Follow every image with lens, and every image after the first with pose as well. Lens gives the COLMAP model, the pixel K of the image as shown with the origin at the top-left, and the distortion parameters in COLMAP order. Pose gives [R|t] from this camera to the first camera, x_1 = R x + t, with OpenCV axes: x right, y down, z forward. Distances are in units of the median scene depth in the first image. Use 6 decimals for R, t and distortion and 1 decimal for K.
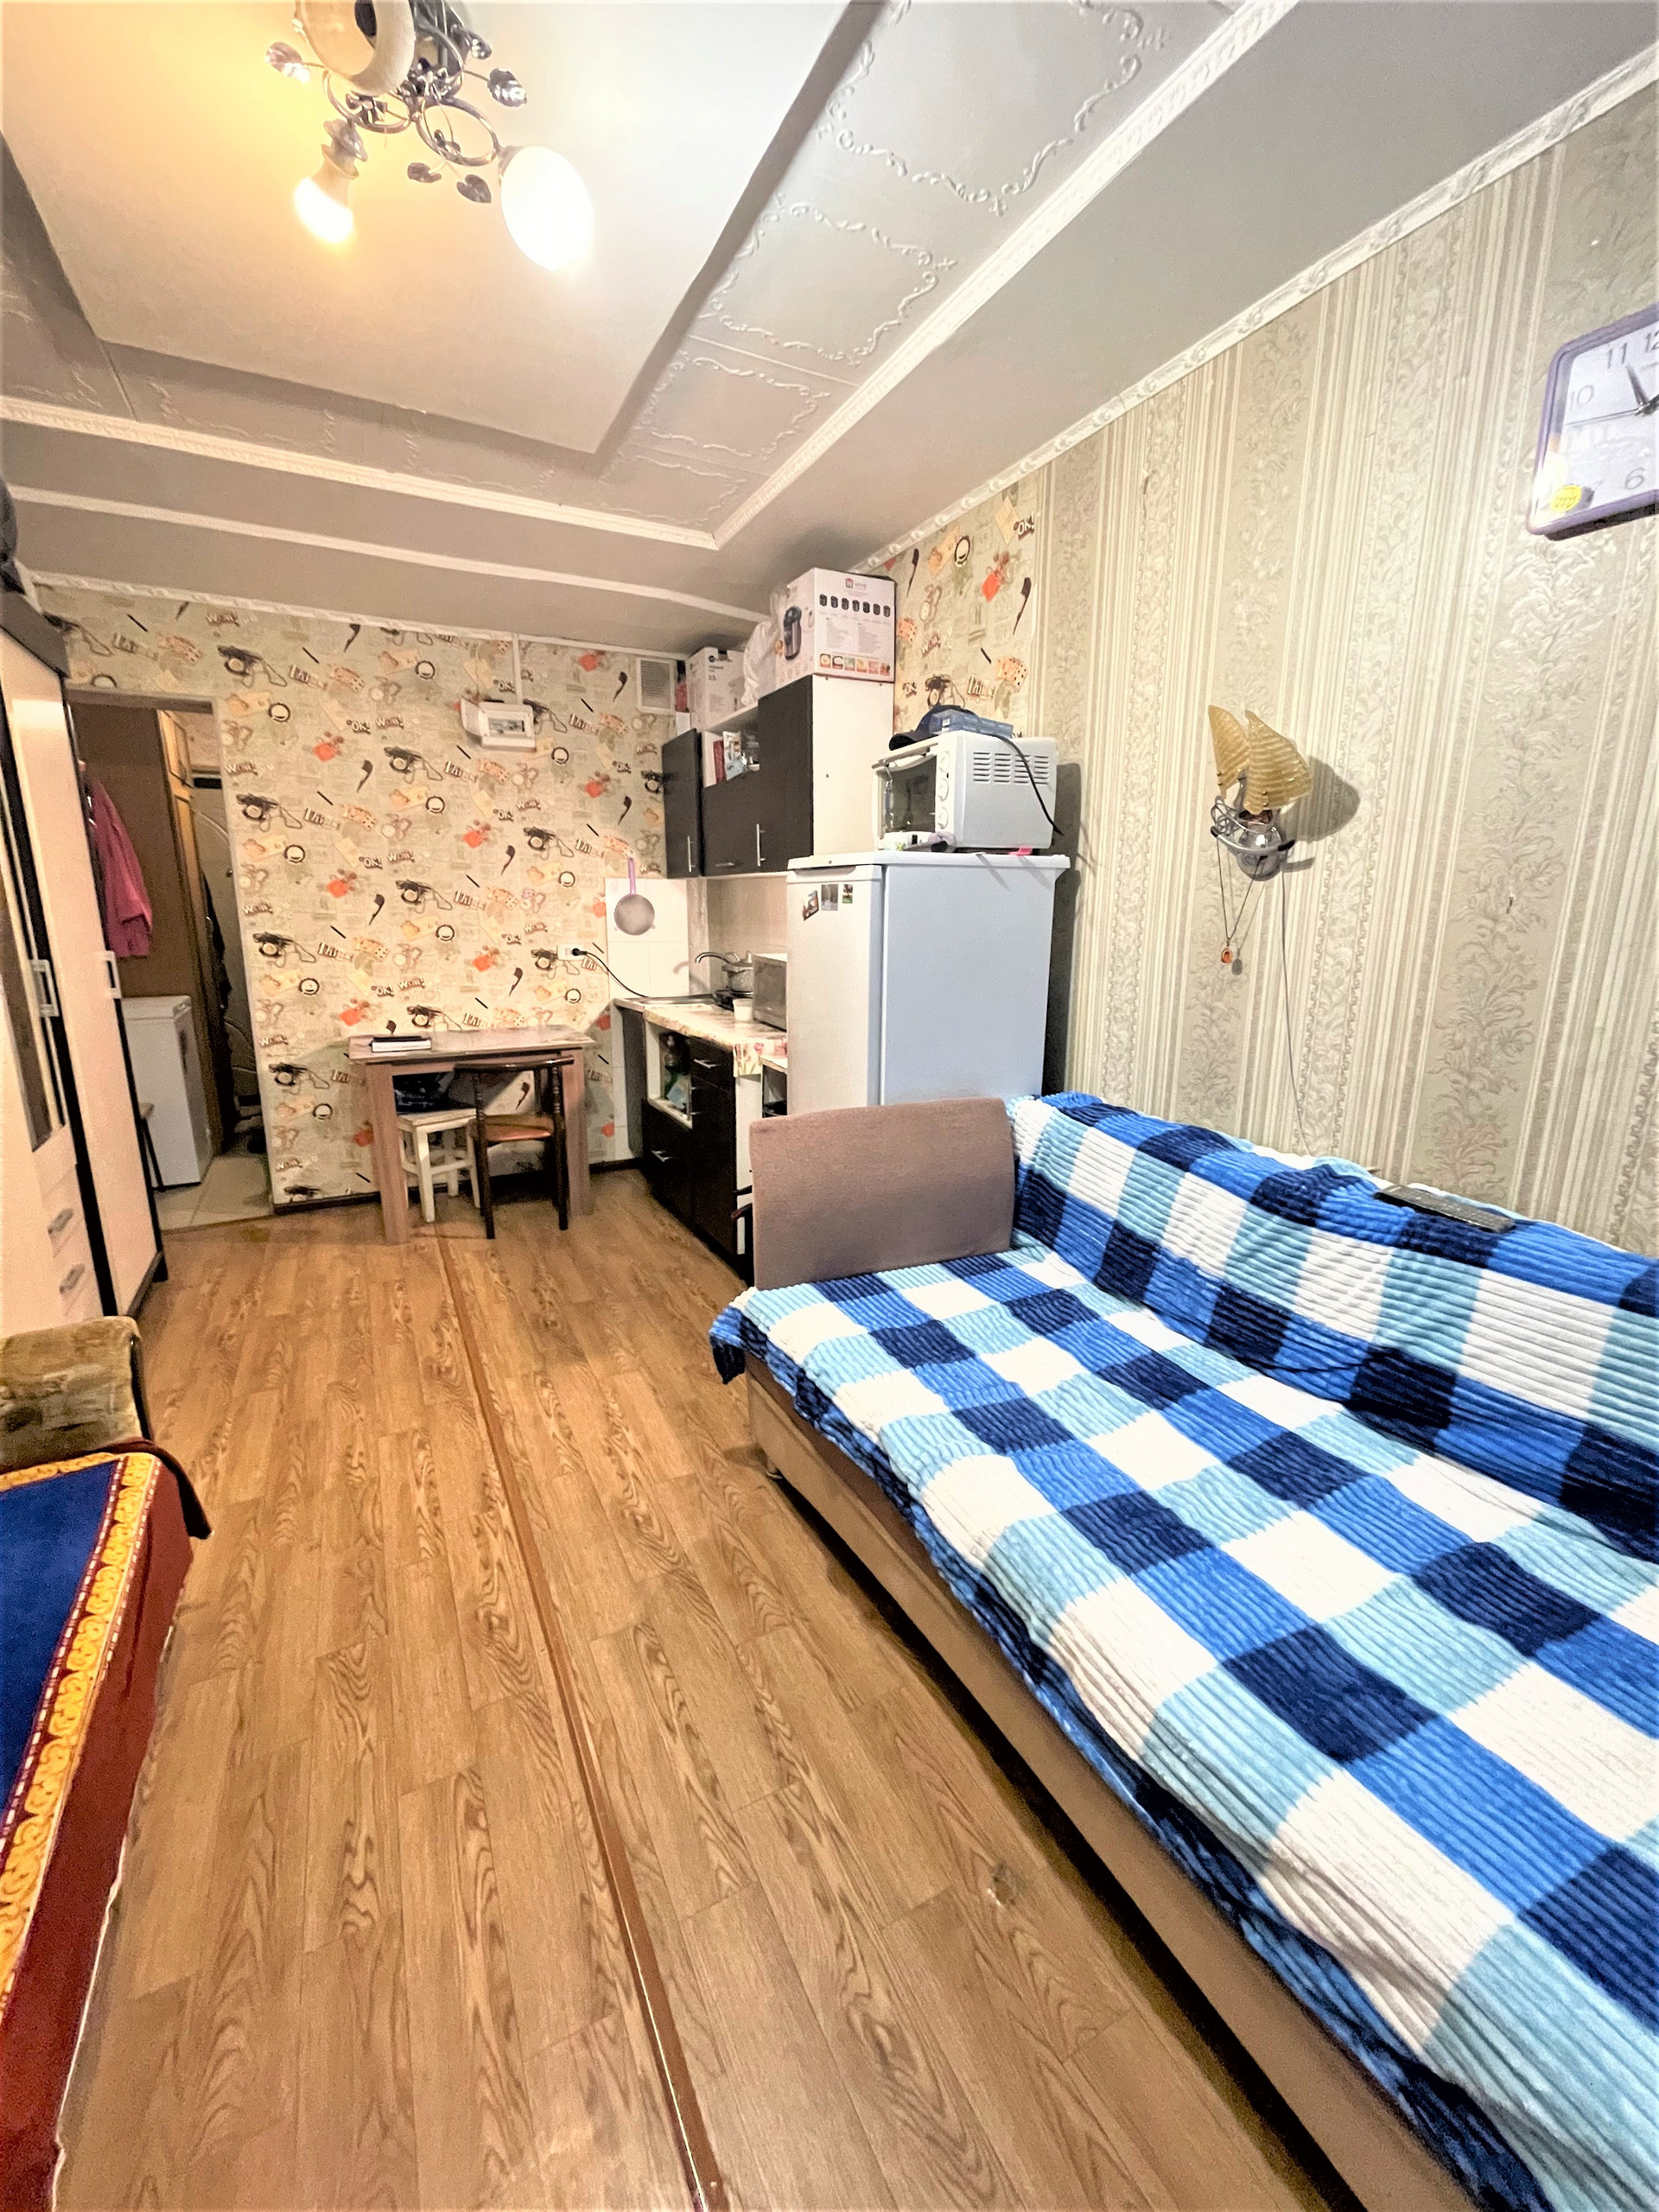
lens RADIAL K [[889.0, 0, 807.7], [0, 889.0, 1100.0], [0, 0, 1]] dist [-0.003080, 0.001493]
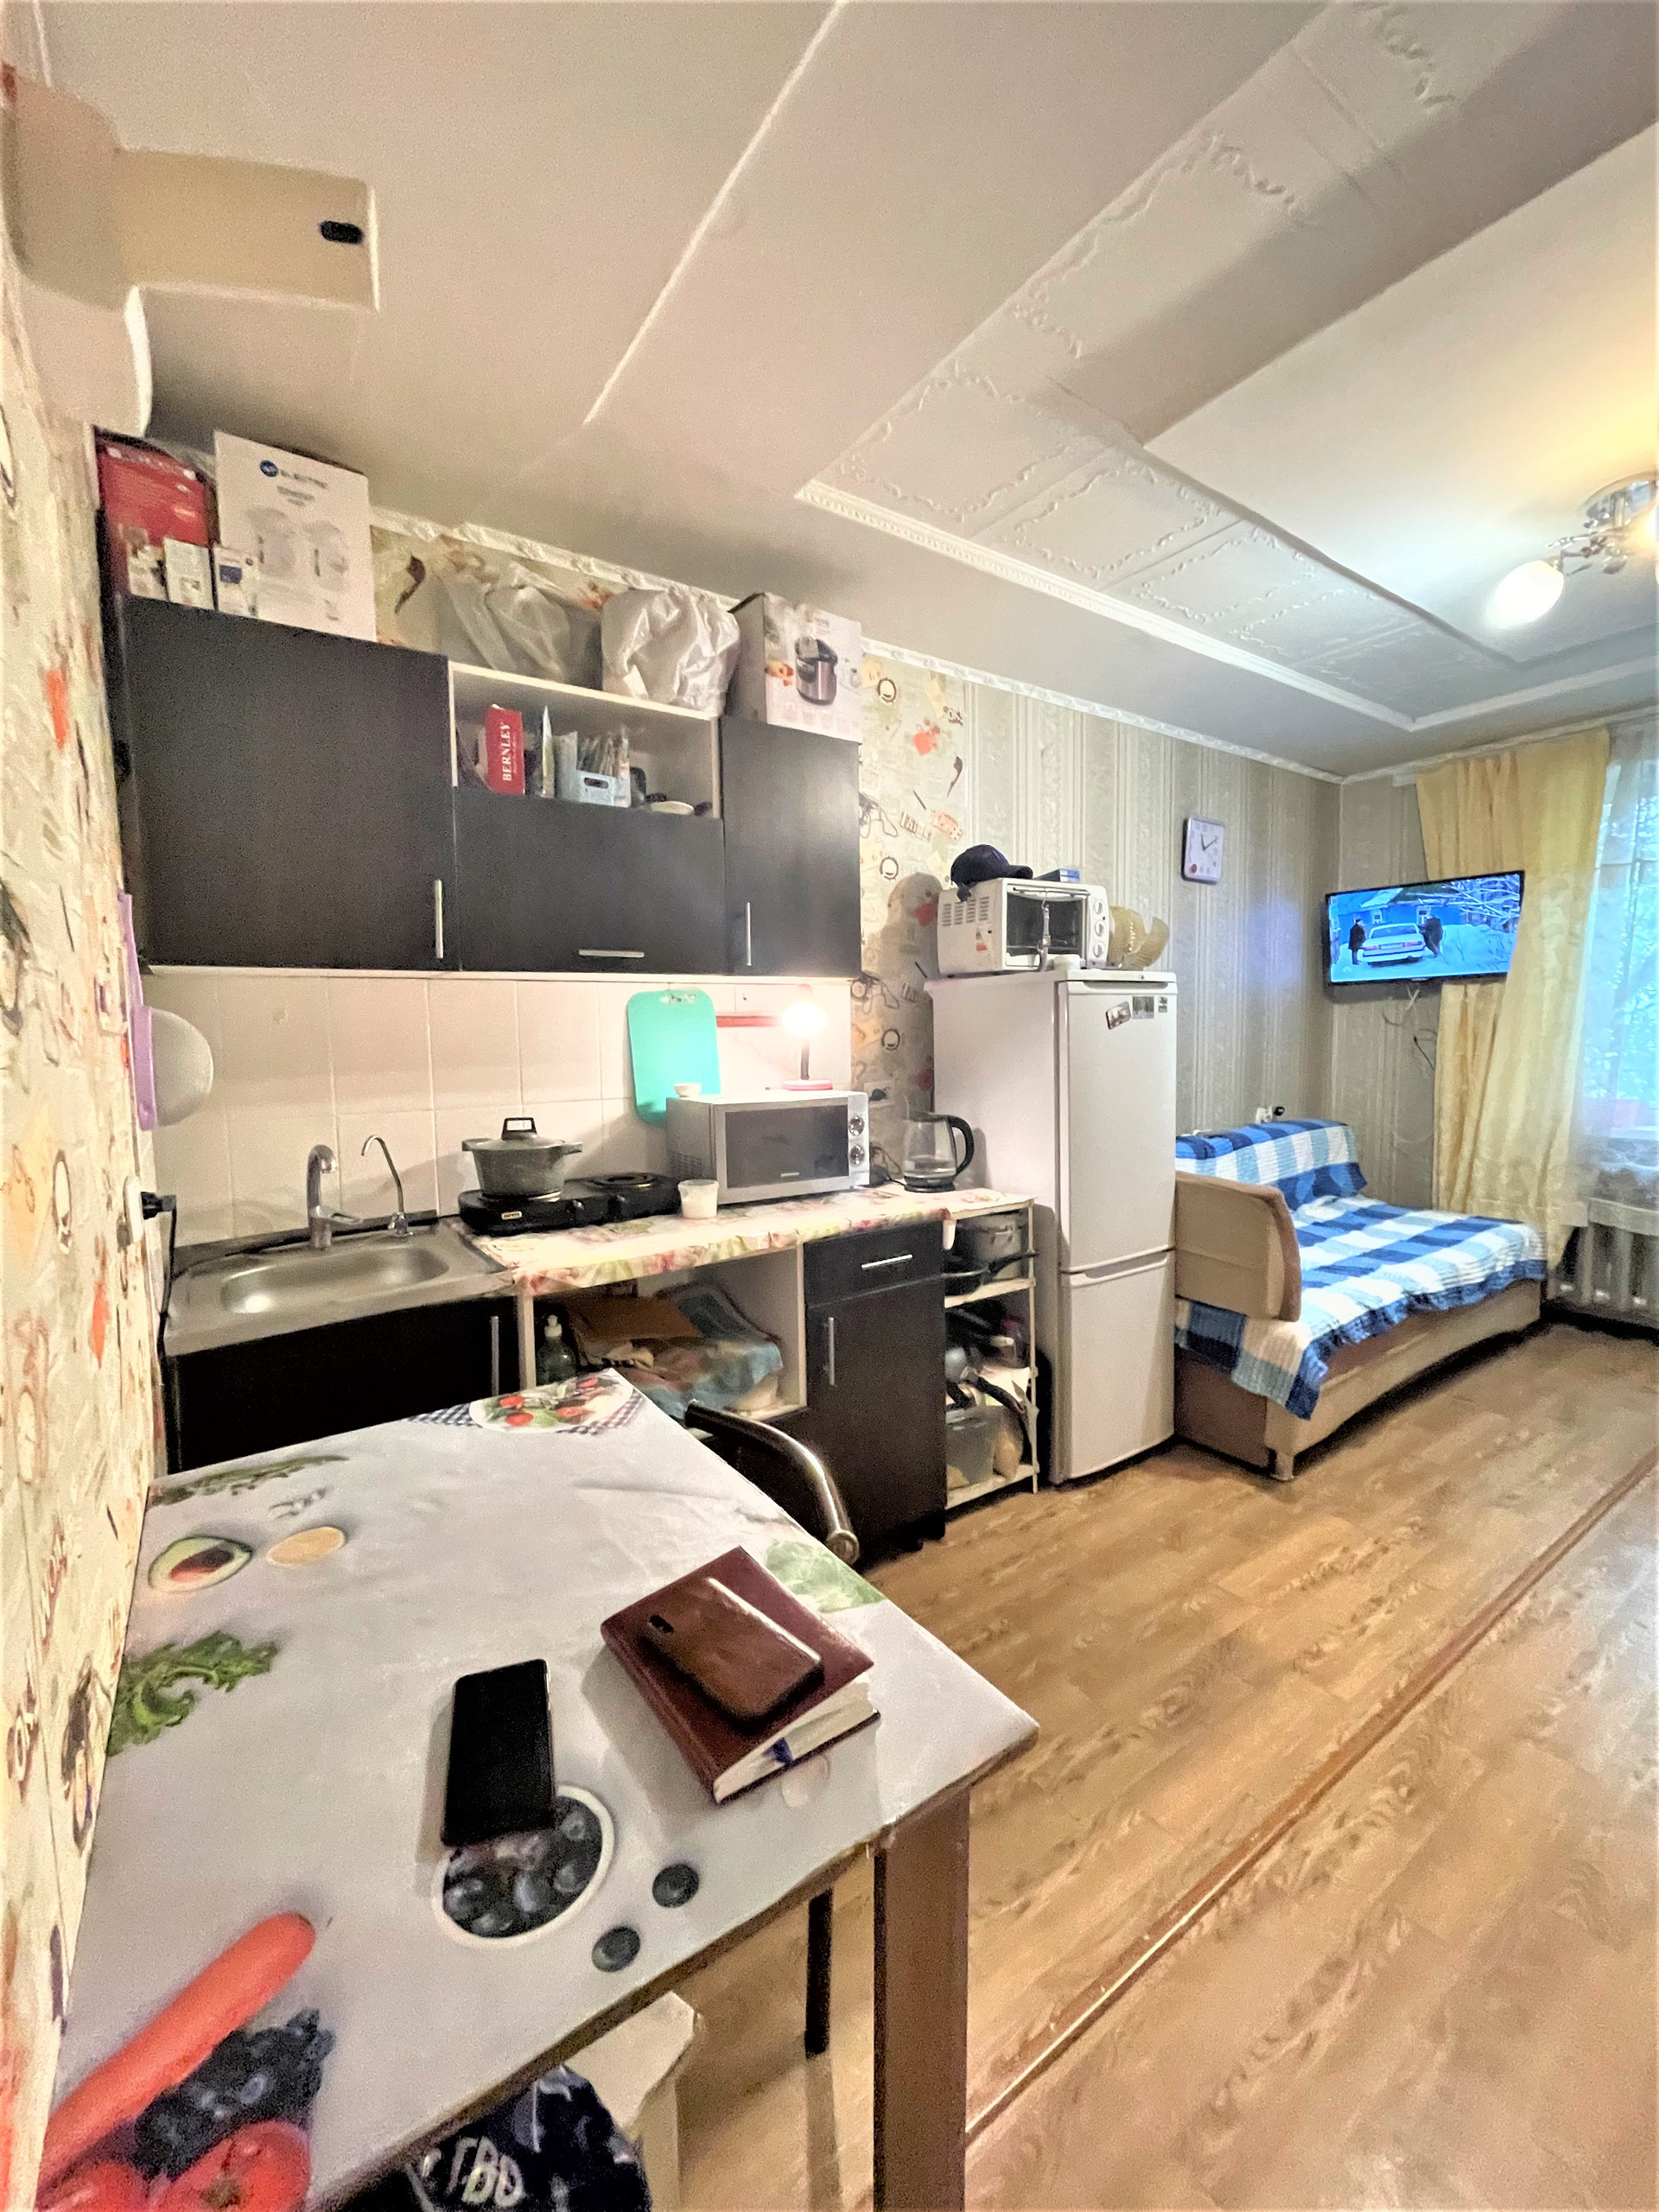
lens RADIAL K [[889.0, 0, 818.0], [0, 889.0, 1097.6], [0, 0, 1]] dist [-0.003080, 0.001493]
pose [[-0.131603, -0.078557, 0.988185, -0.720135], [0.237559, 0.965308, 0.108376, -0.231026], [-0.962417, 0.249015, -0.108375, 1.057872]]
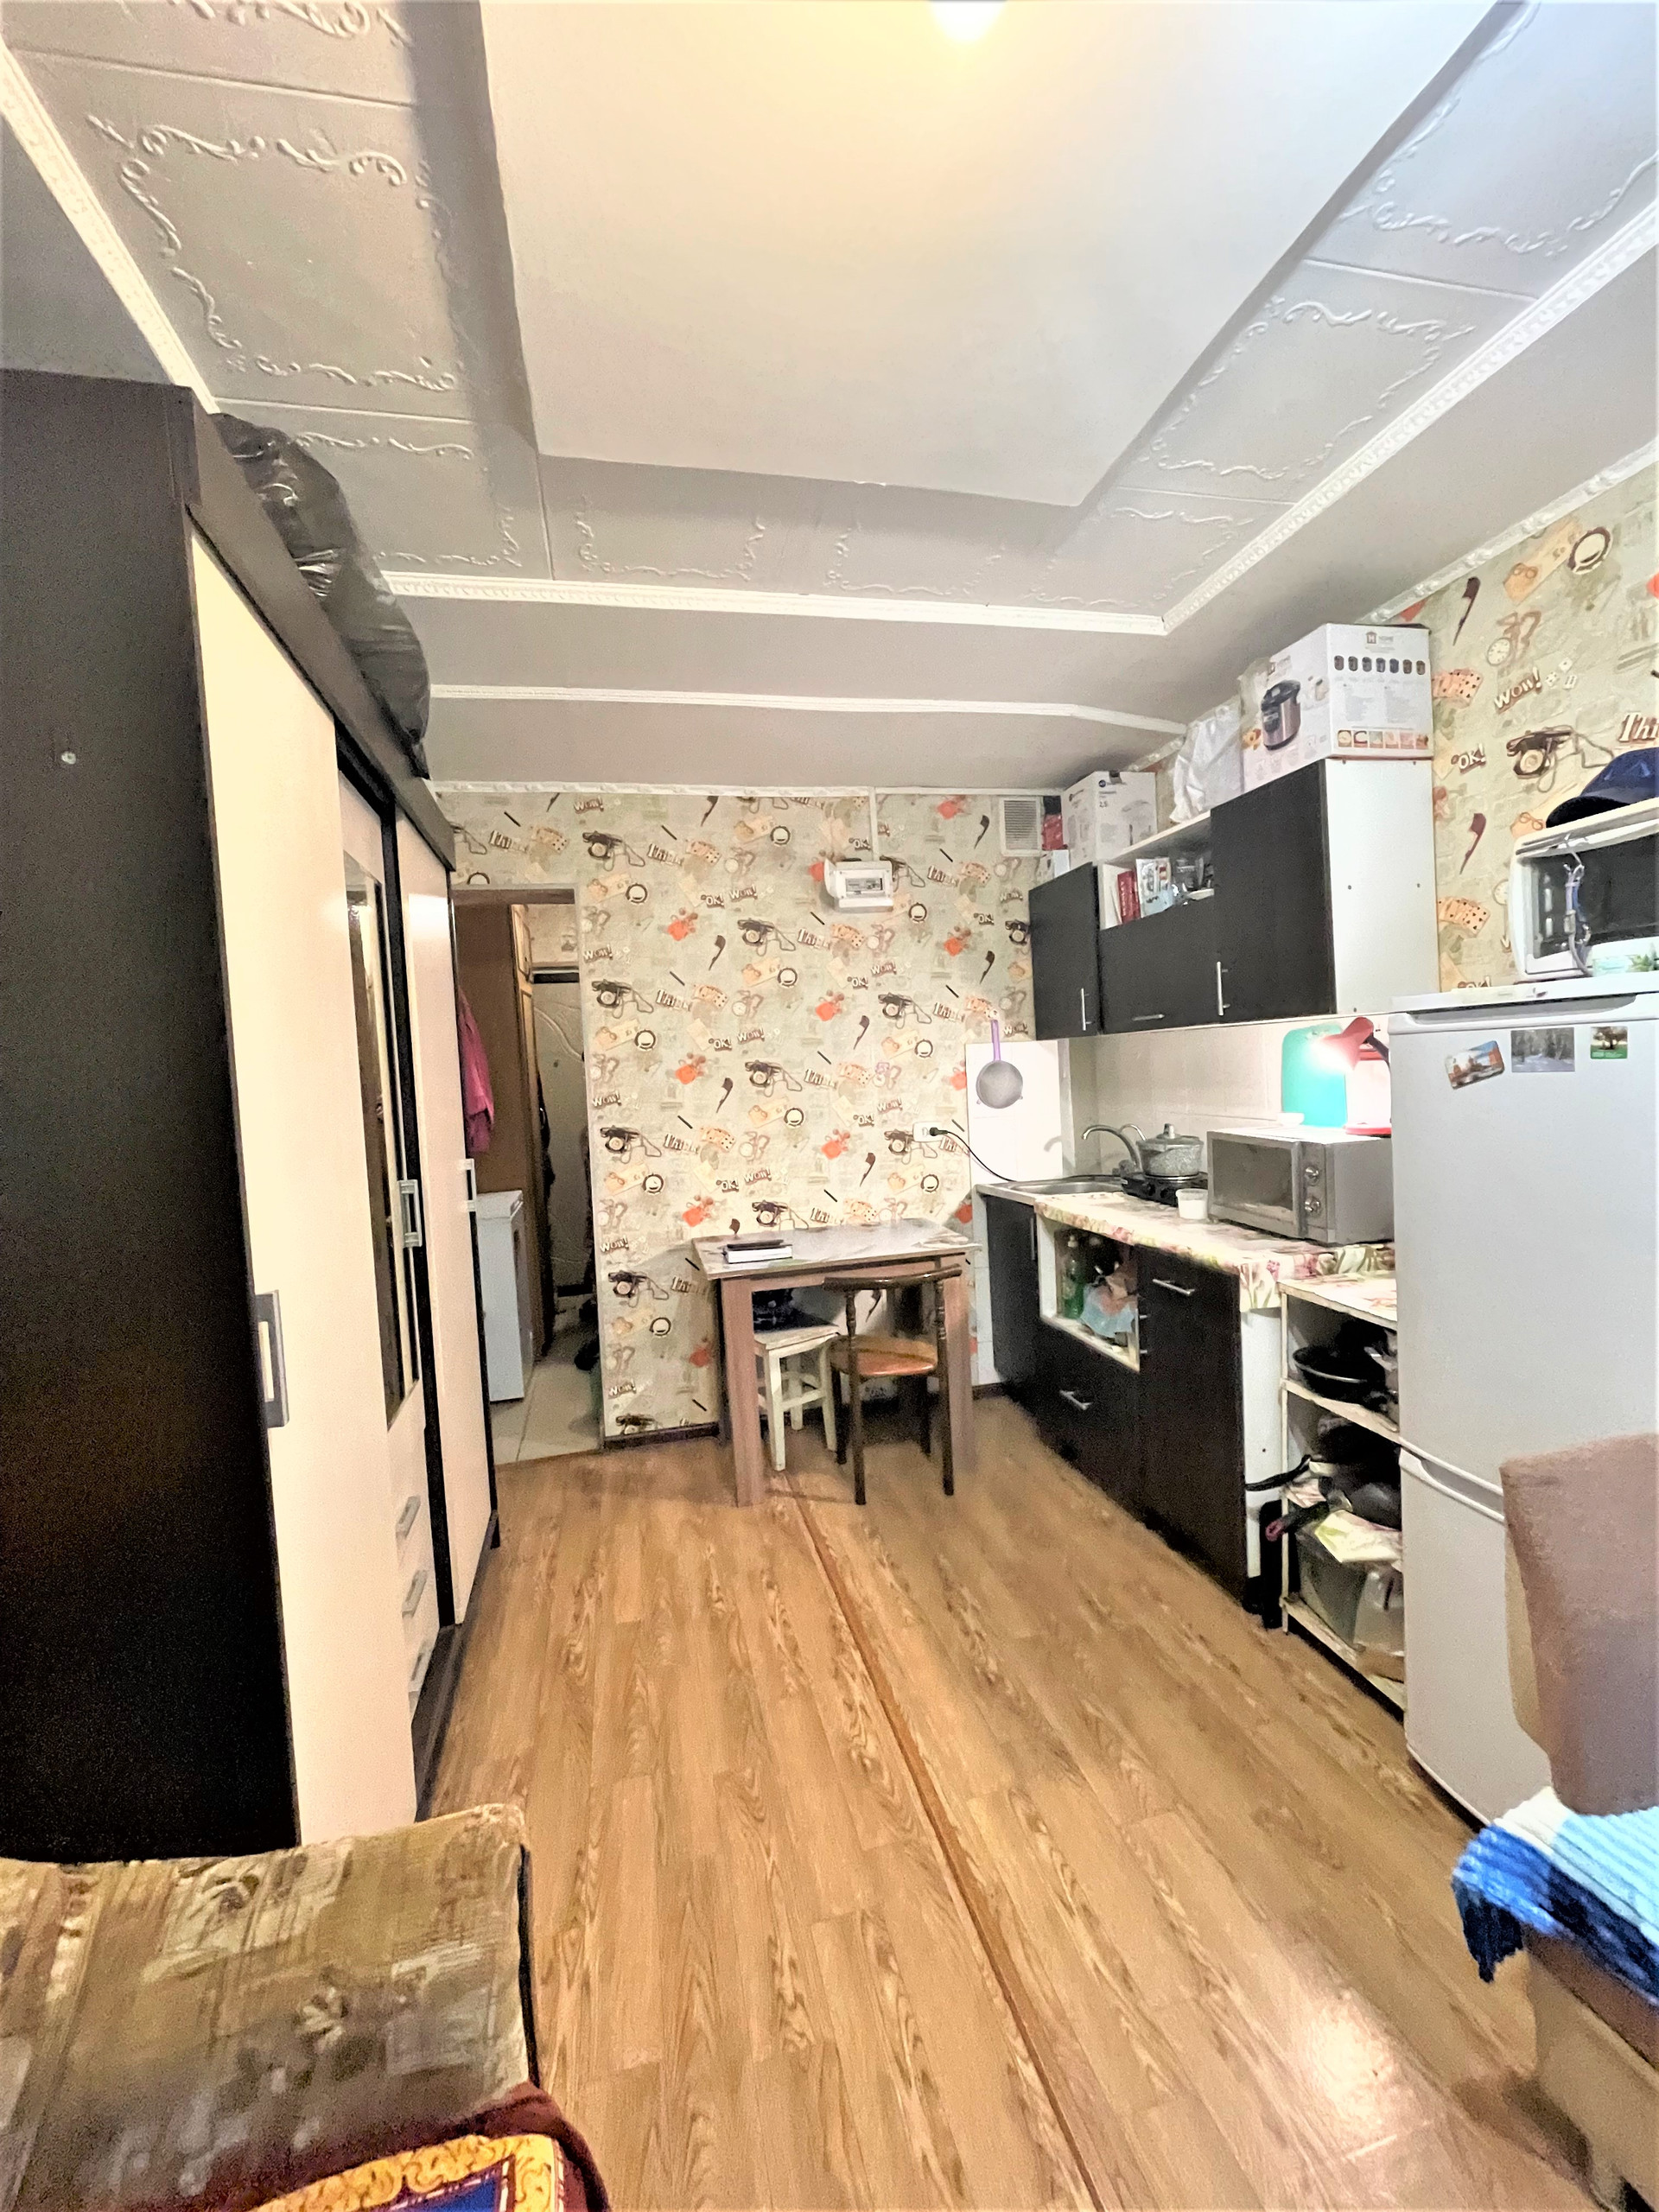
lens RADIAL K [[889.0, 0, 814.4], [0, 889.0, 1102.6], [0, 0, 1]] dist [-0.003080, 0.001493]
pose [[0.967348, -0.045683, -0.249302, -0.206995], [0.001603, 0.984706, -0.174219, -0.060898], [0.253448, 0.168131, 0.952626, 0.208681]]
